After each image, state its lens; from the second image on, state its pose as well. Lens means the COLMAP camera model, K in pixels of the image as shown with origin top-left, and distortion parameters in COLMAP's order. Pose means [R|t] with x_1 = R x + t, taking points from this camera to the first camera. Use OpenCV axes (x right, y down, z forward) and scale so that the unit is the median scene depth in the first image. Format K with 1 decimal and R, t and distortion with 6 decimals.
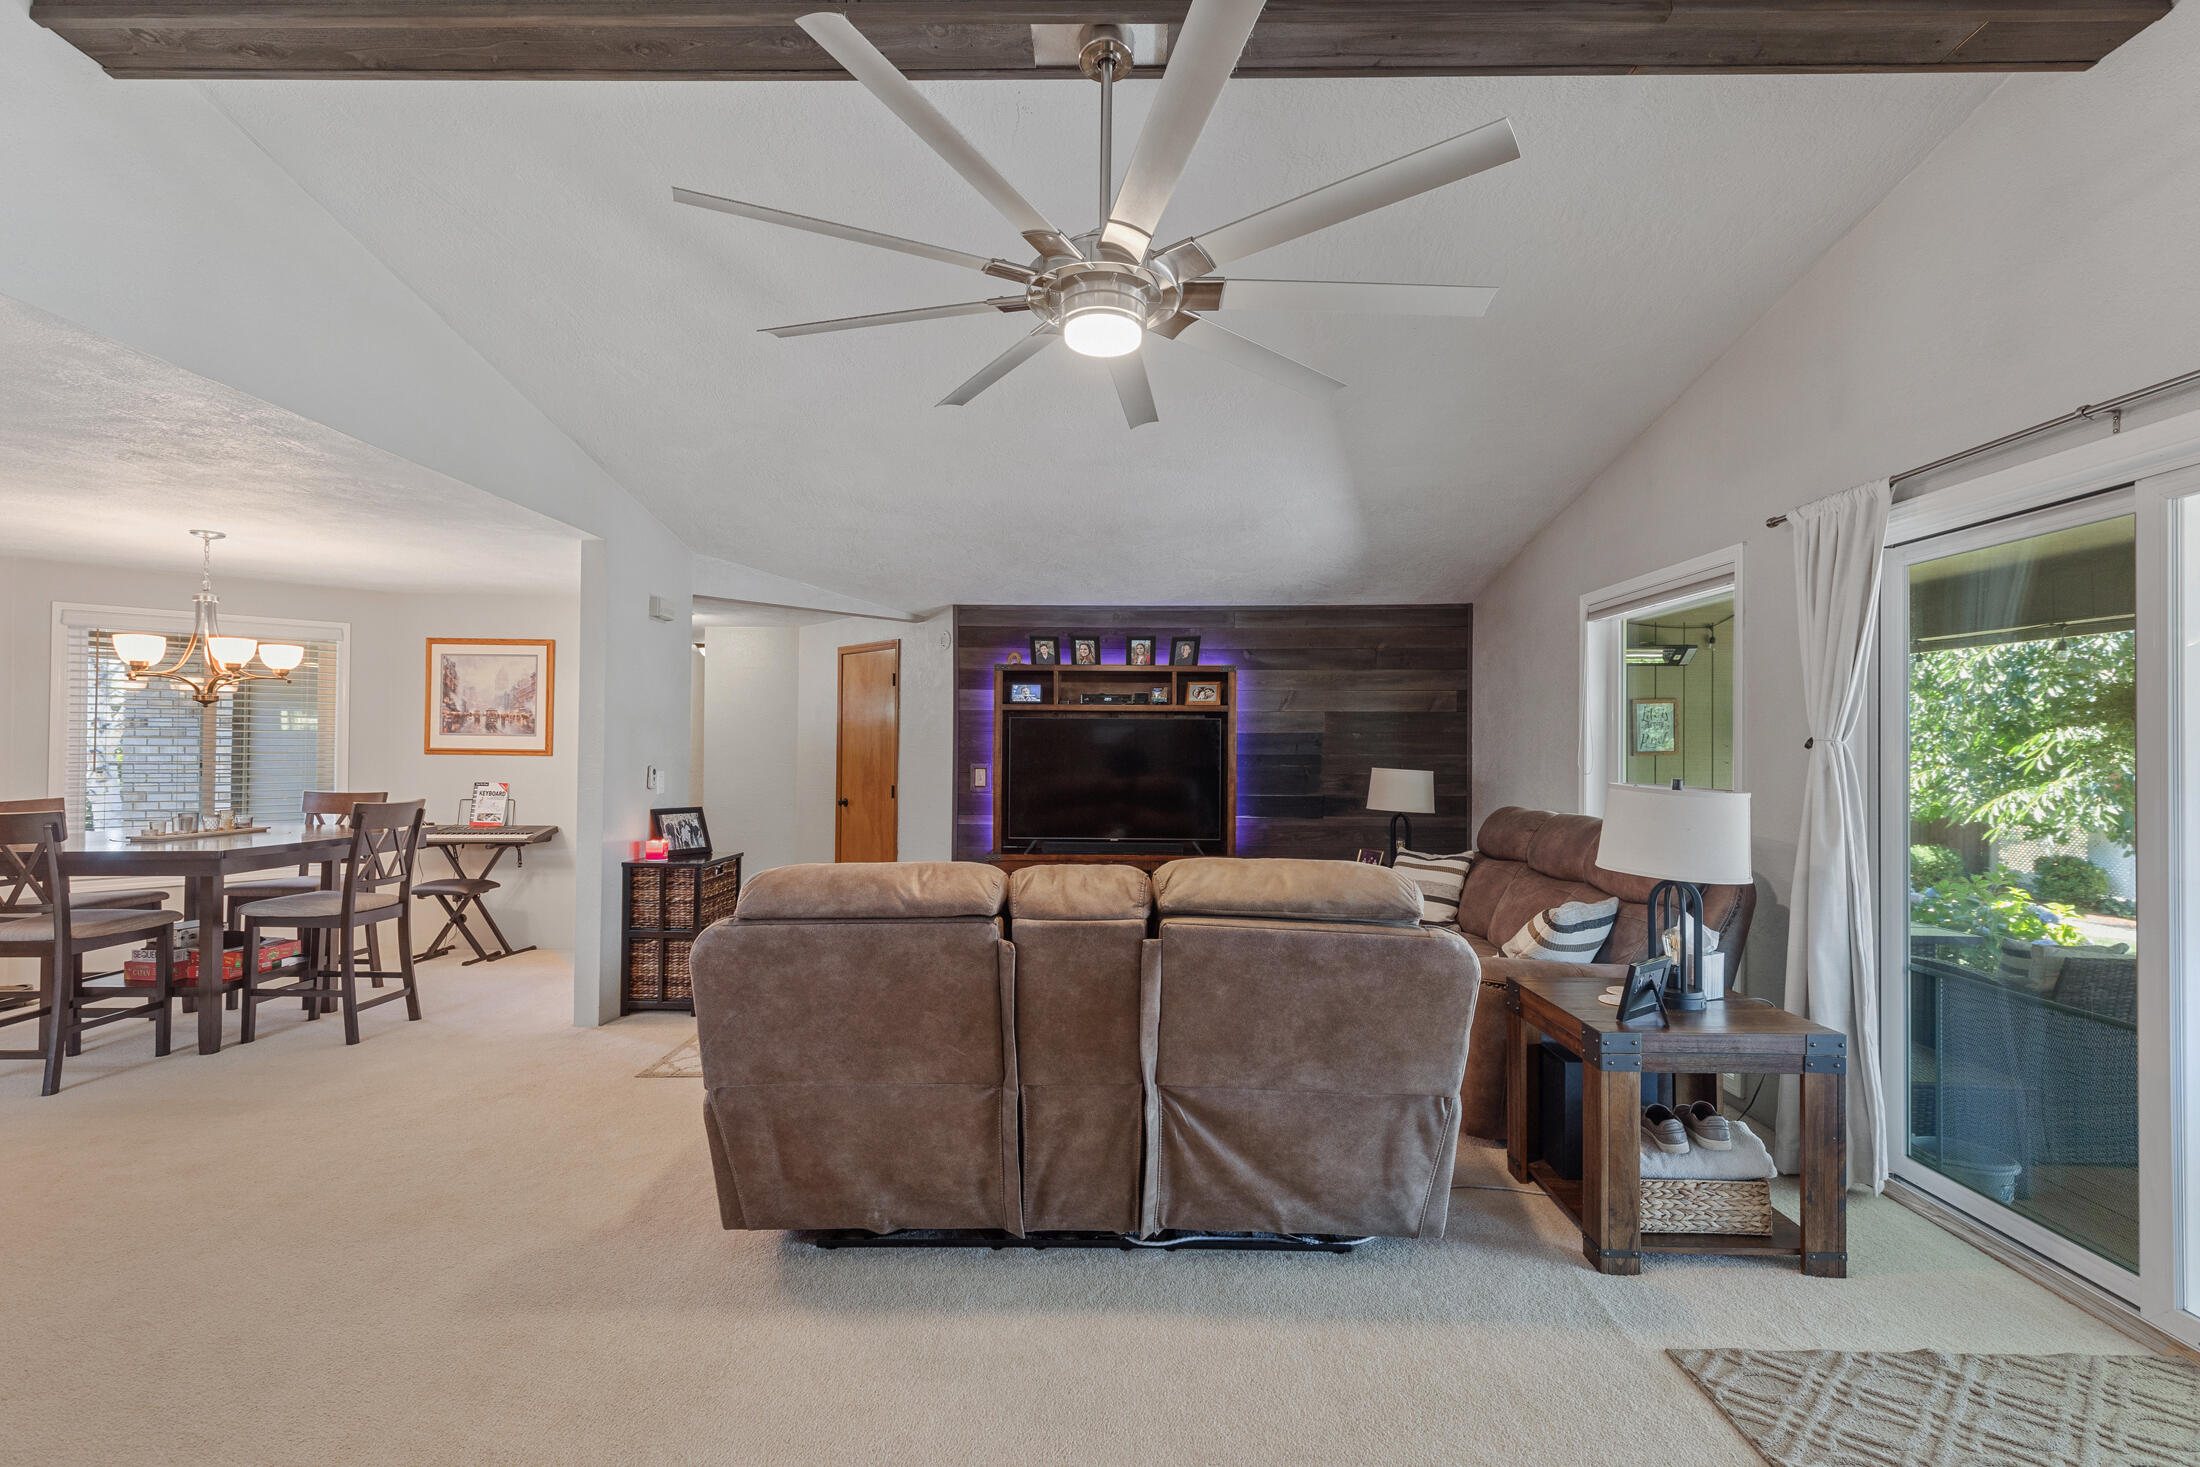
lens RADIAL K [[988.7, 0, 1104.4], [0, 988.7, 737.7], [0, 0, 1]] dist [0.005007, 0.000296]
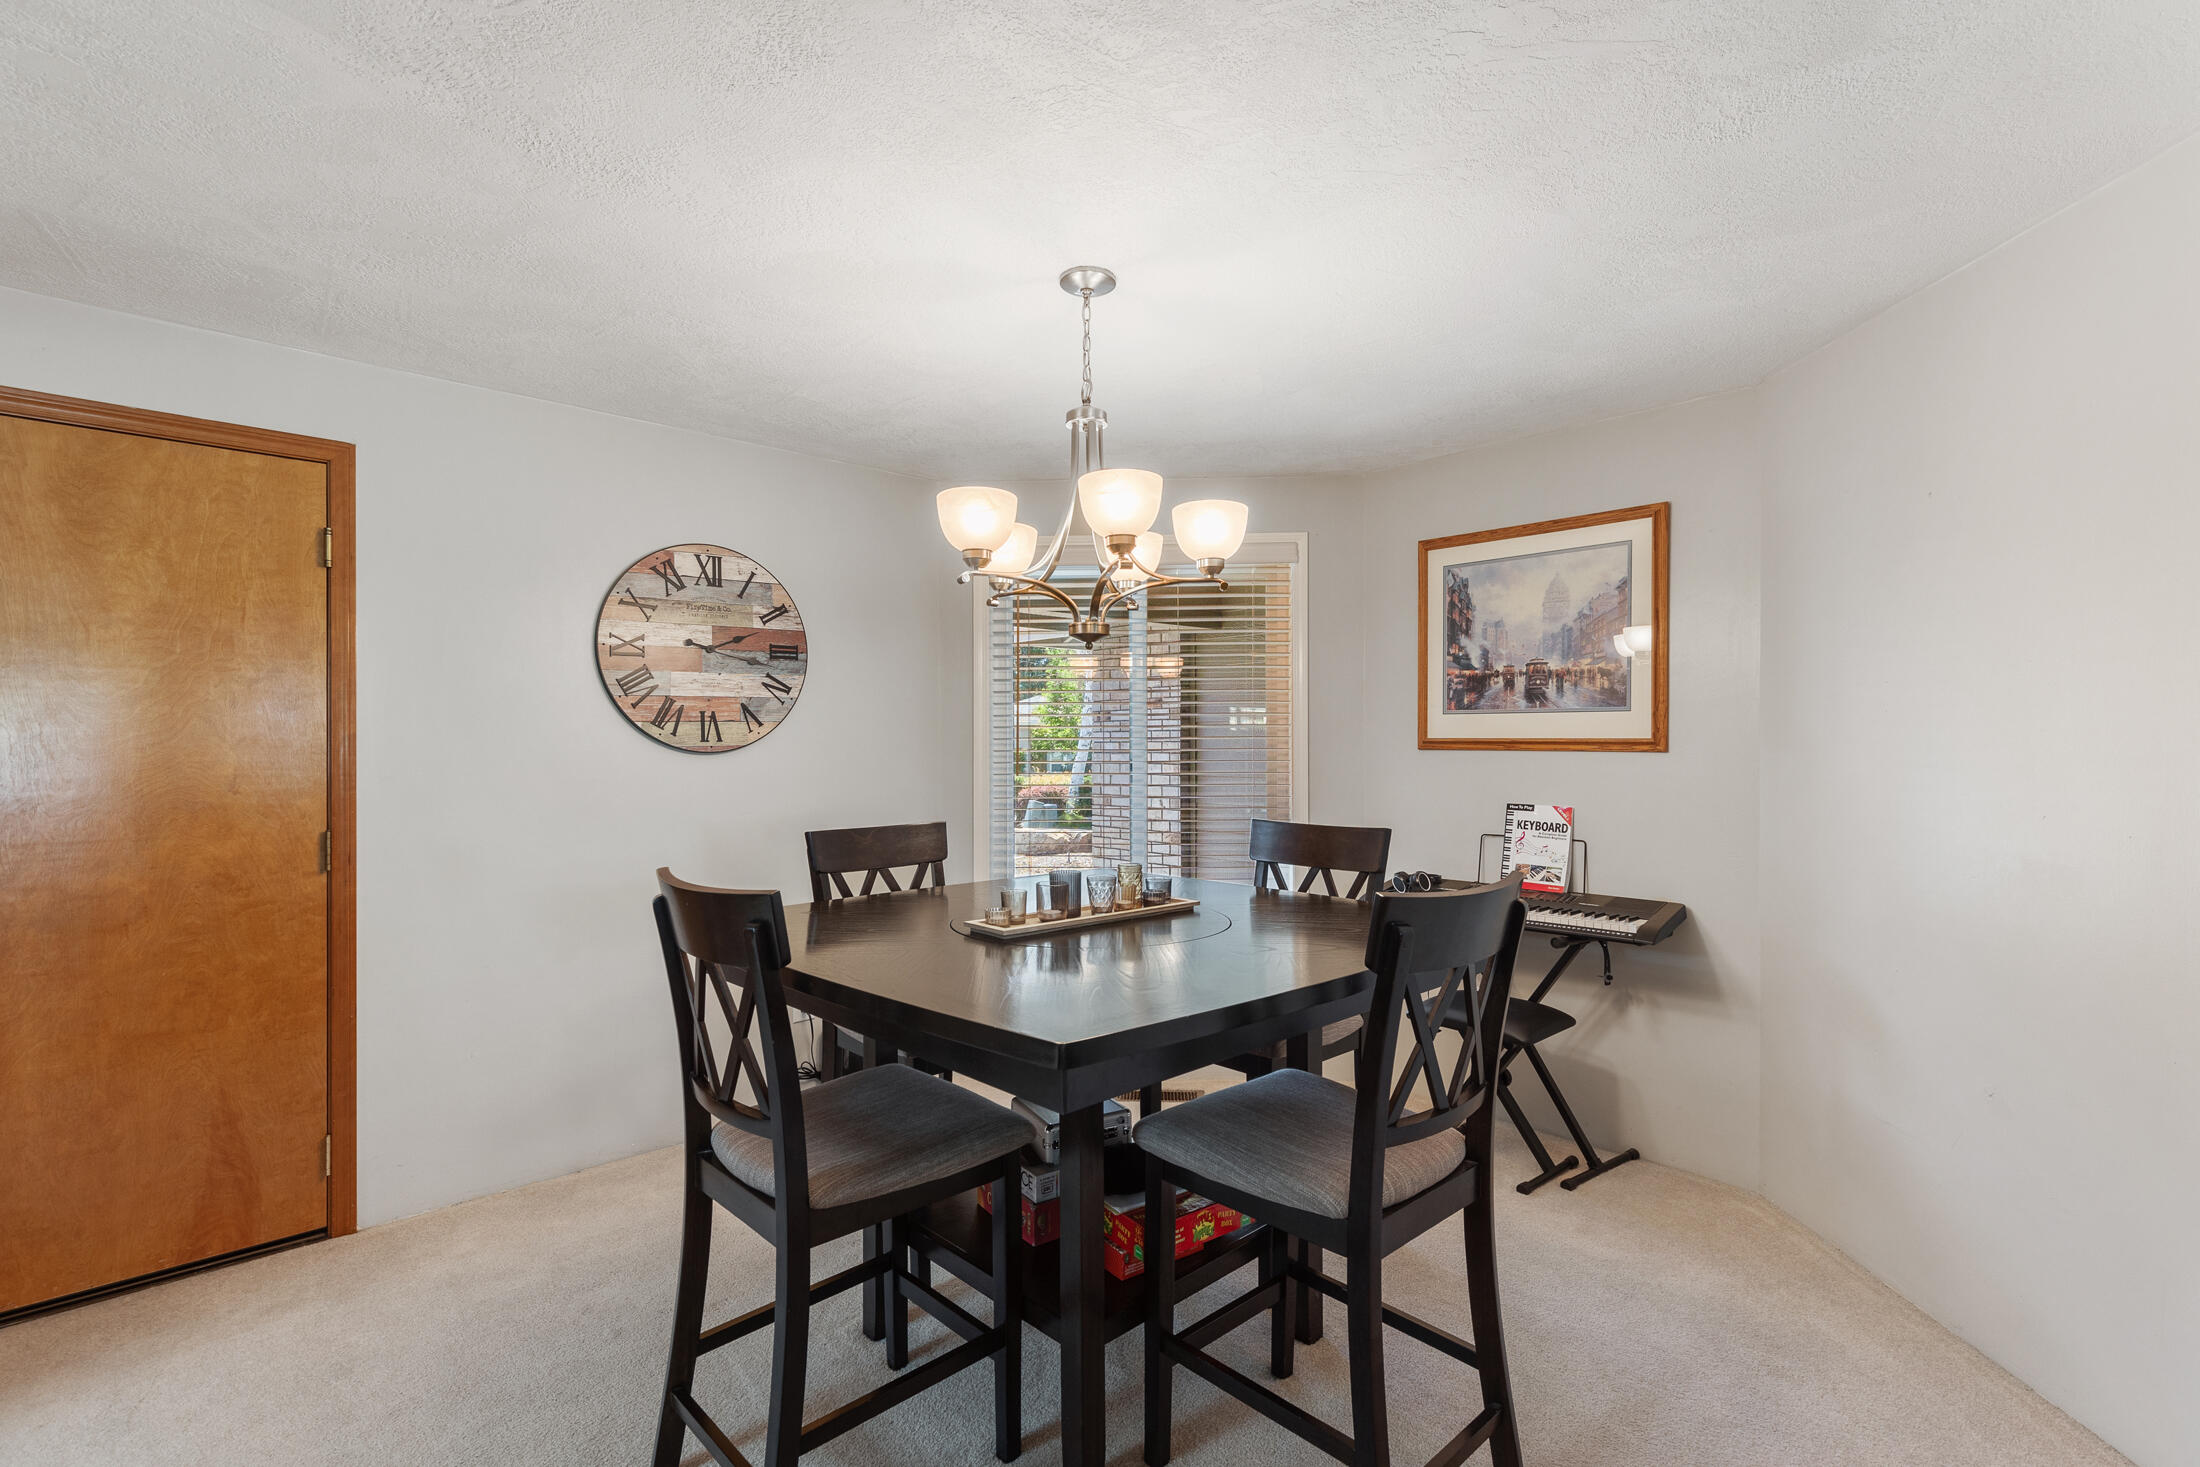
lens RADIAL K [[972.0, 0, 1108.3], [0, 972.0, 749.8], [0, 0, 1]] dist [0.003165, 0.000060]
pose [[0.681888, -0.004098, -0.731445, -0.509805], [0.014530, 0.999863, 0.007944, 0.012494], [0.731312, -0.016045, 0.681854, 0.627994]]
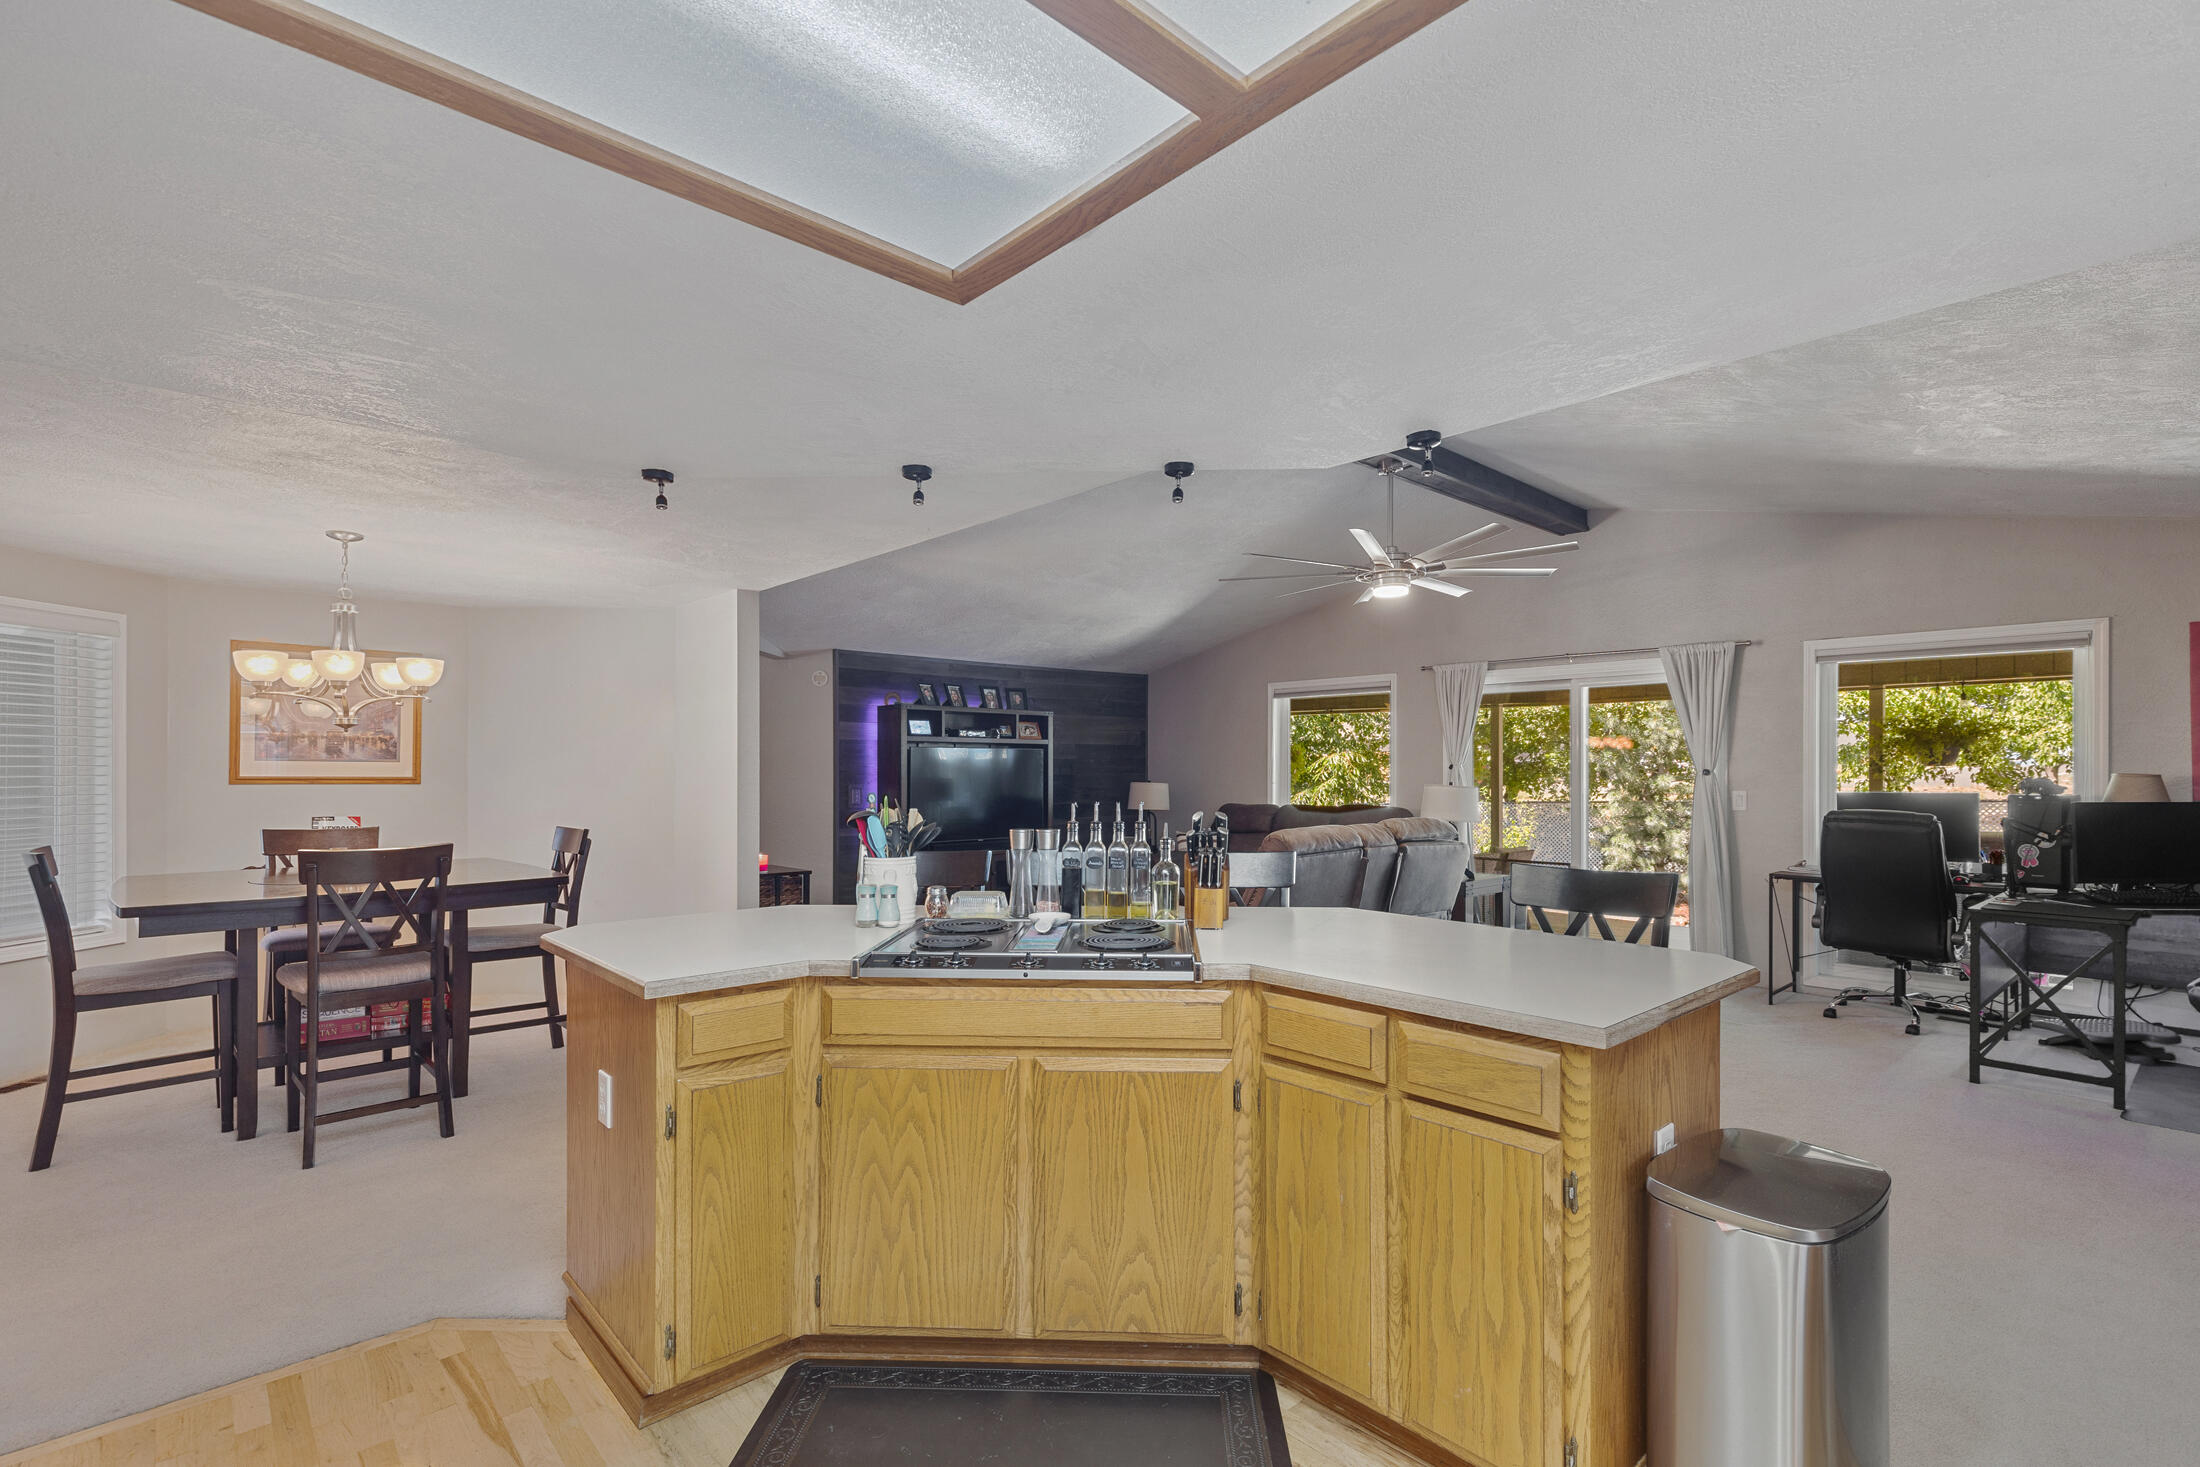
lens RADIAL K [[1006.5, 0, 1100.1], [0, 1006.5, 756.7], [0, 0, 1]] dist [0.003523, 0.000177]
pose [[0.722288, 0.001732, 0.691591, -0.941246], [-0.000793, 0.999998, -0.001676, -0.006471], [-0.691592, 0.000662, 0.722288, -0.102689]]
